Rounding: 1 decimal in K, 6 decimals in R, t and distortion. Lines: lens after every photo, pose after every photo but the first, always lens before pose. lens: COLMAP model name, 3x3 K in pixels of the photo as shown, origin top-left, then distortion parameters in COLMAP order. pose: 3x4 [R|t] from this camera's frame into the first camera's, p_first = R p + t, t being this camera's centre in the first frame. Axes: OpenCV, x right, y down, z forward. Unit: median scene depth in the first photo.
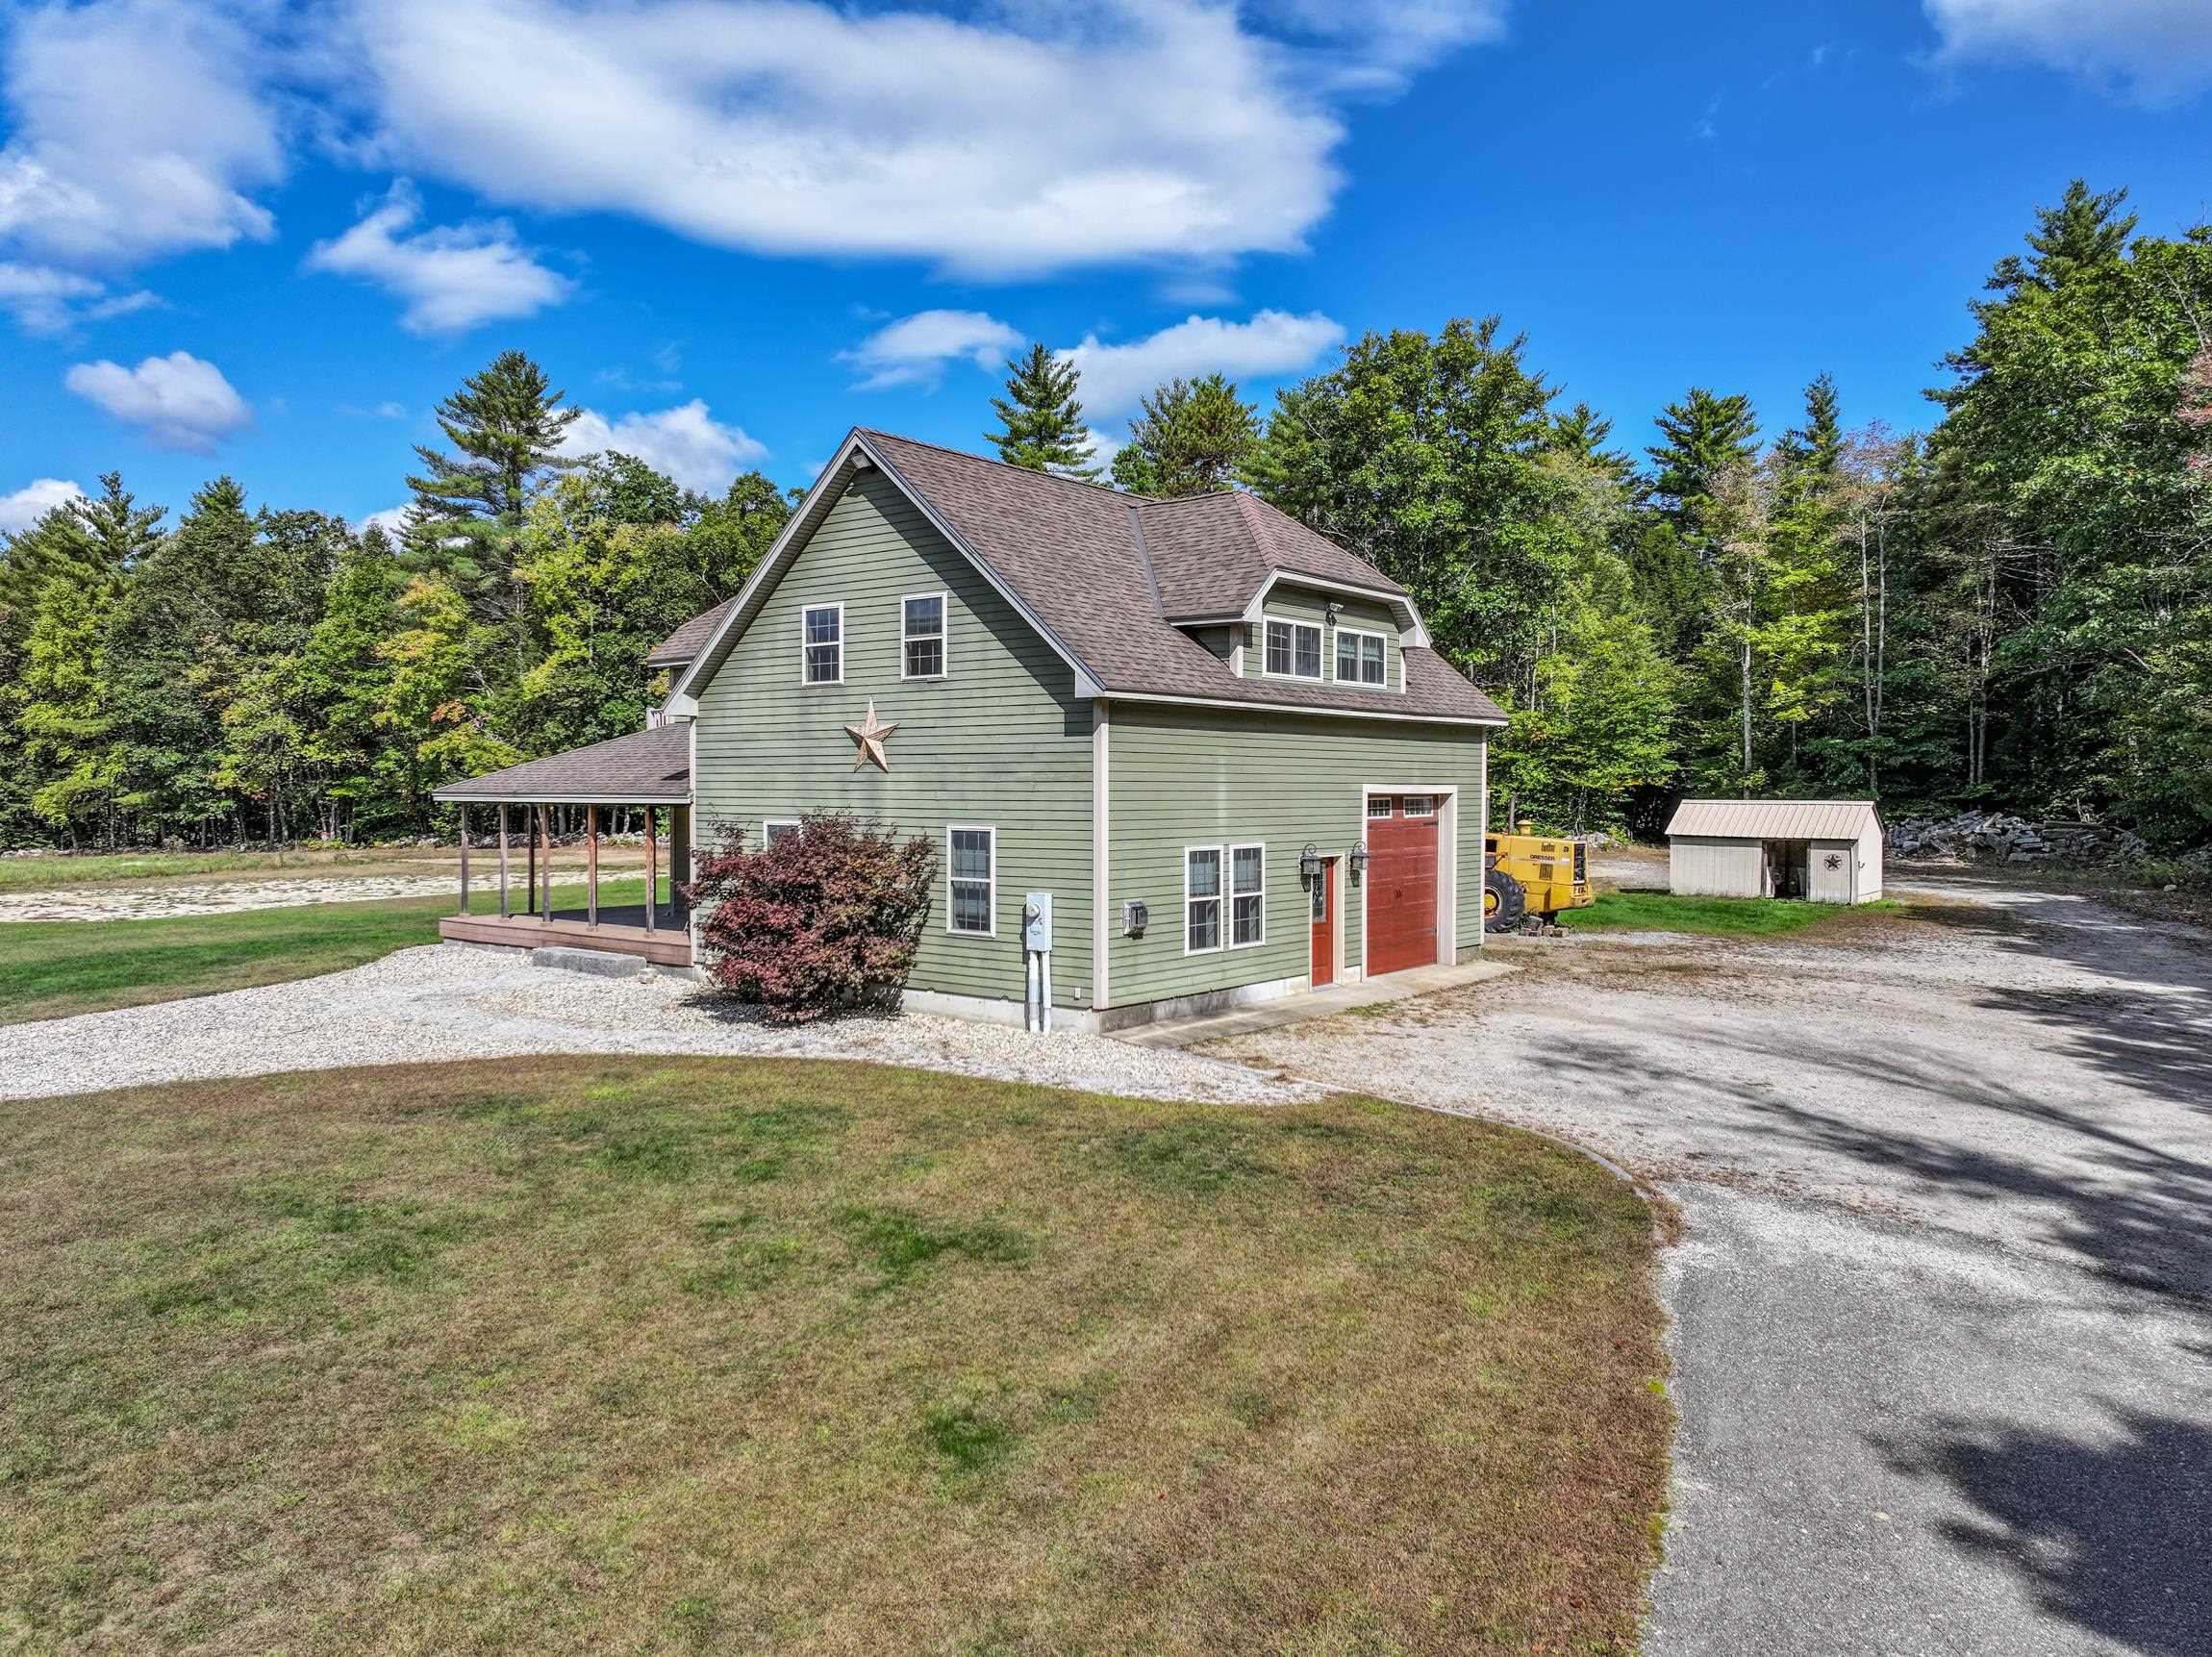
lens RADIAL K [[1533.2, 0, 1108.2], [0, 1533.2, 829.4], [0, 0, 1]] dist [0.001801, 0.001159]
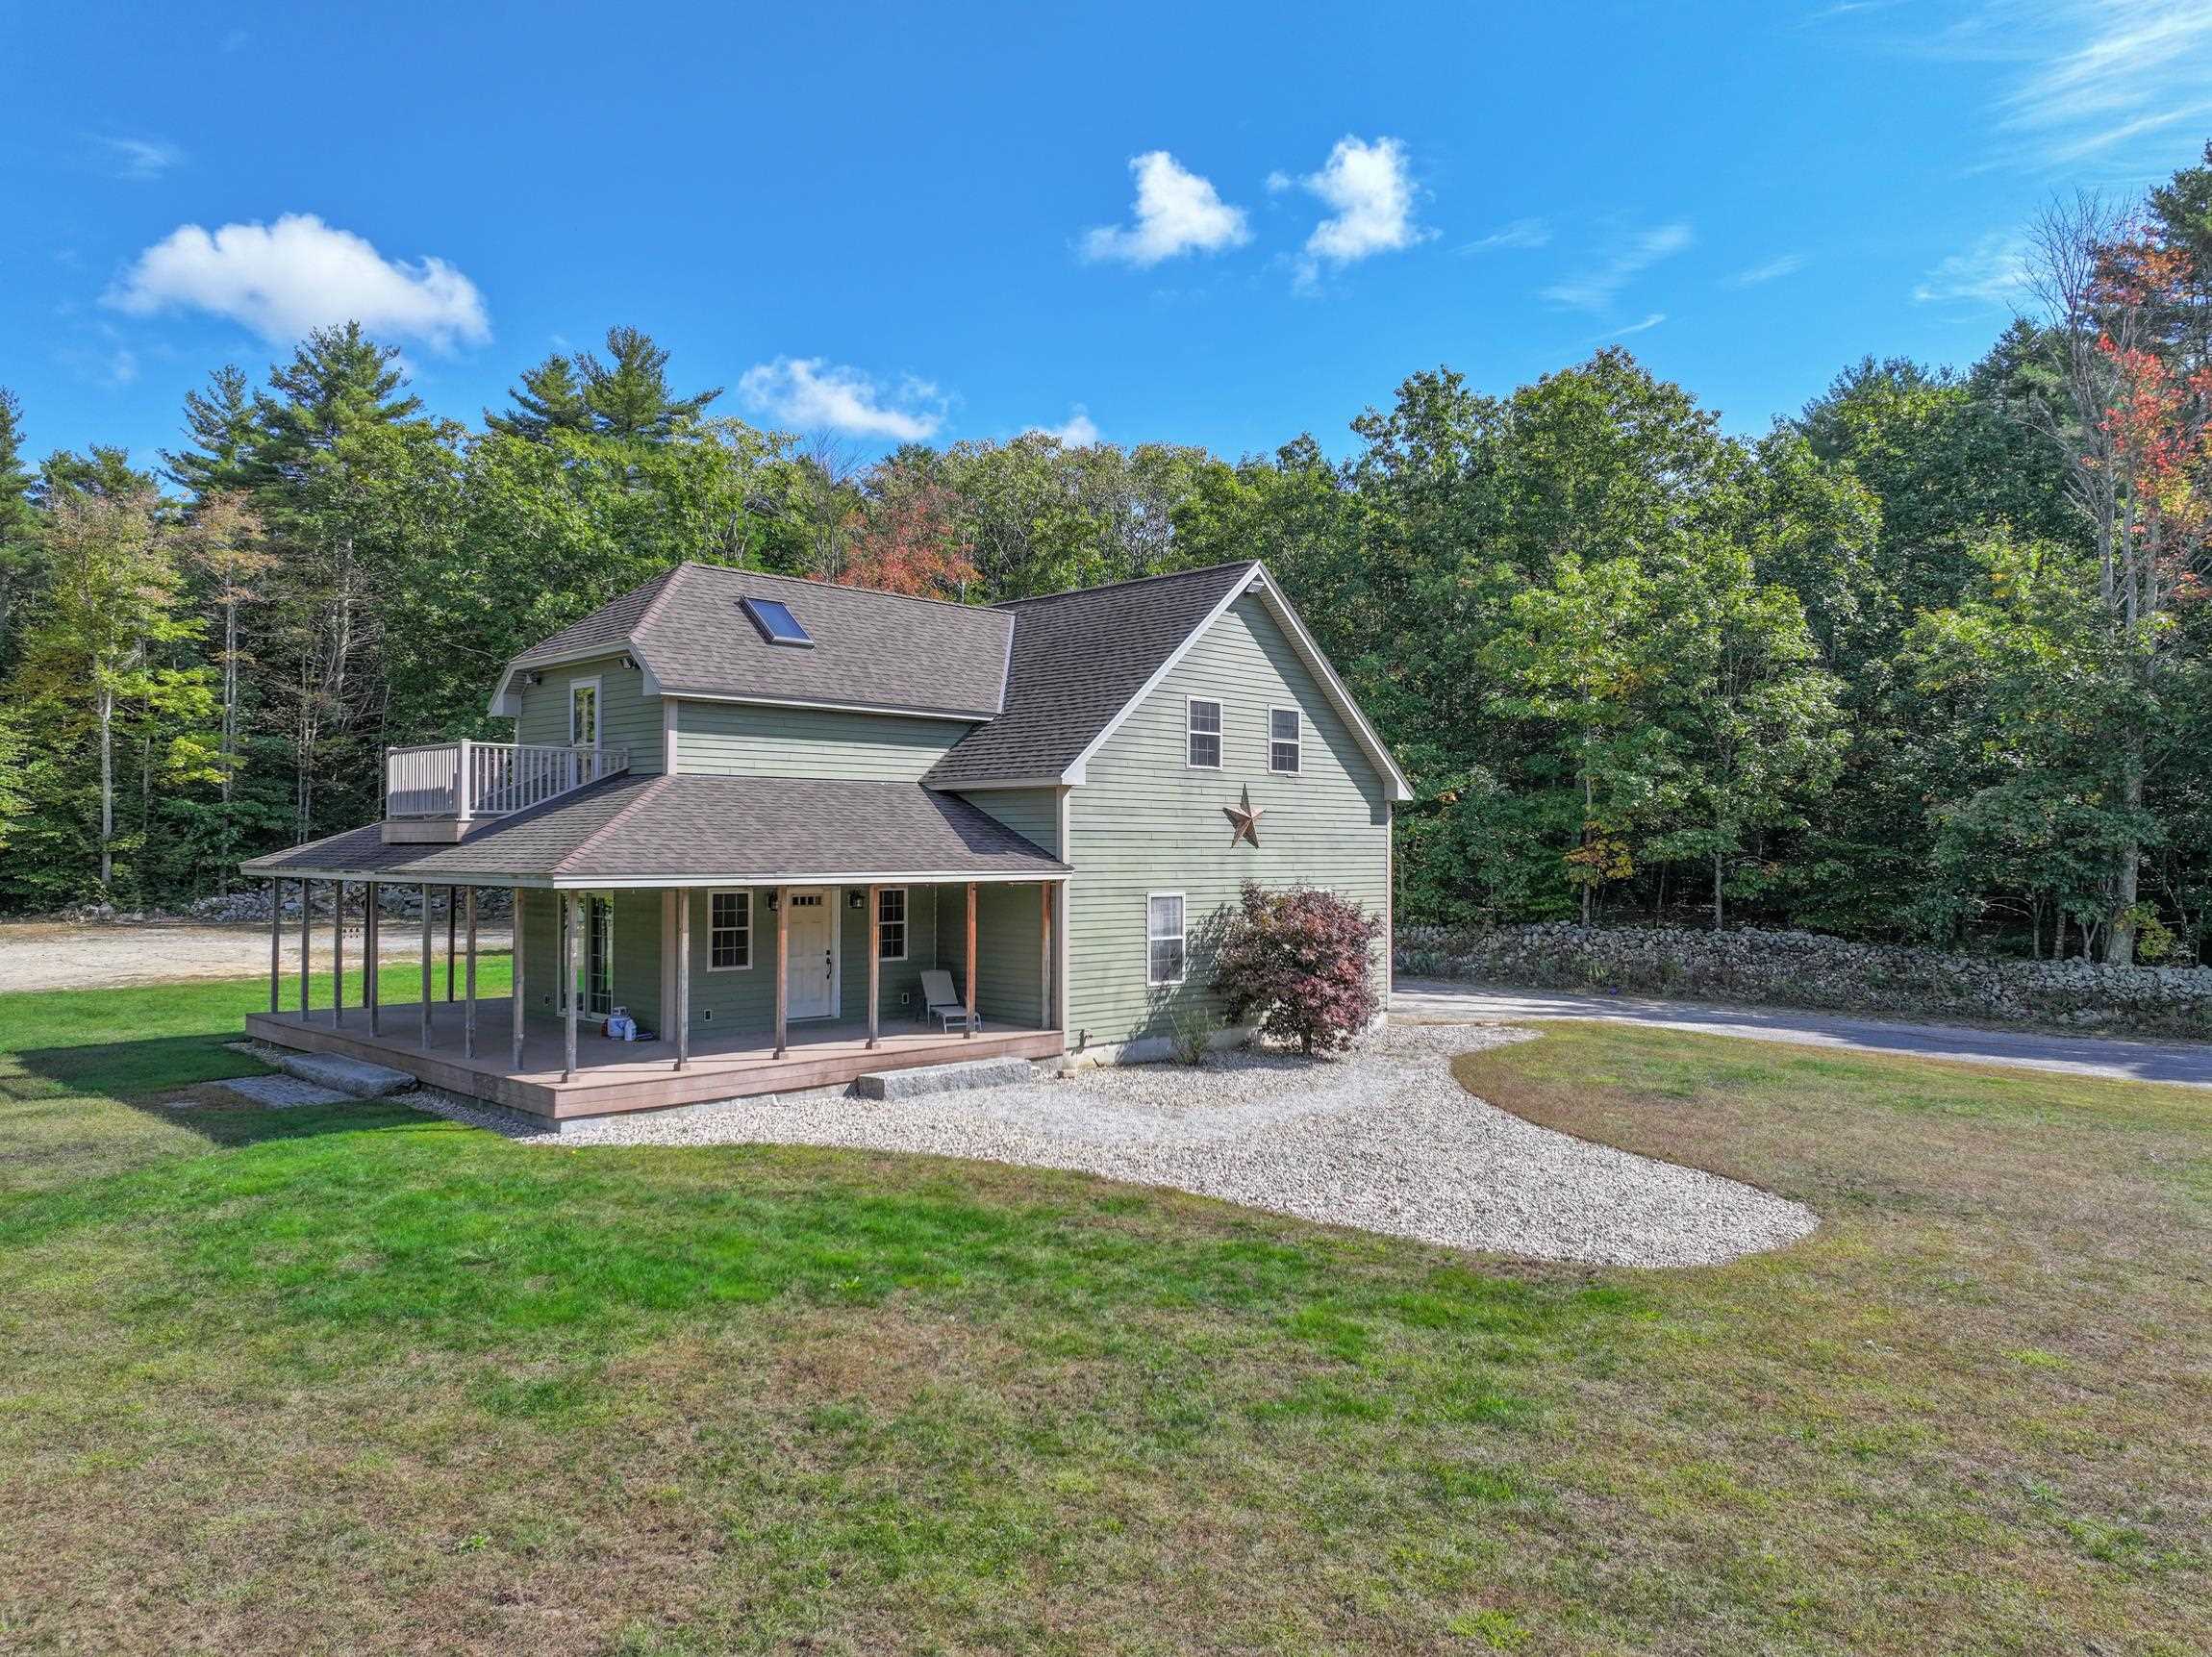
lens RADIAL K [[1540.8, 0, 1106.0], [0, 1540.8, 828.5], [0, 0, 1]] dist [0.001272, 0.002826]
pose [[0.105474, 0.013466, 0.994331, -1.238223], [0.025717, 0.999537, -0.016264, -0.032681], [-0.994089, 0.027287, 0.105079, 0.901823]]
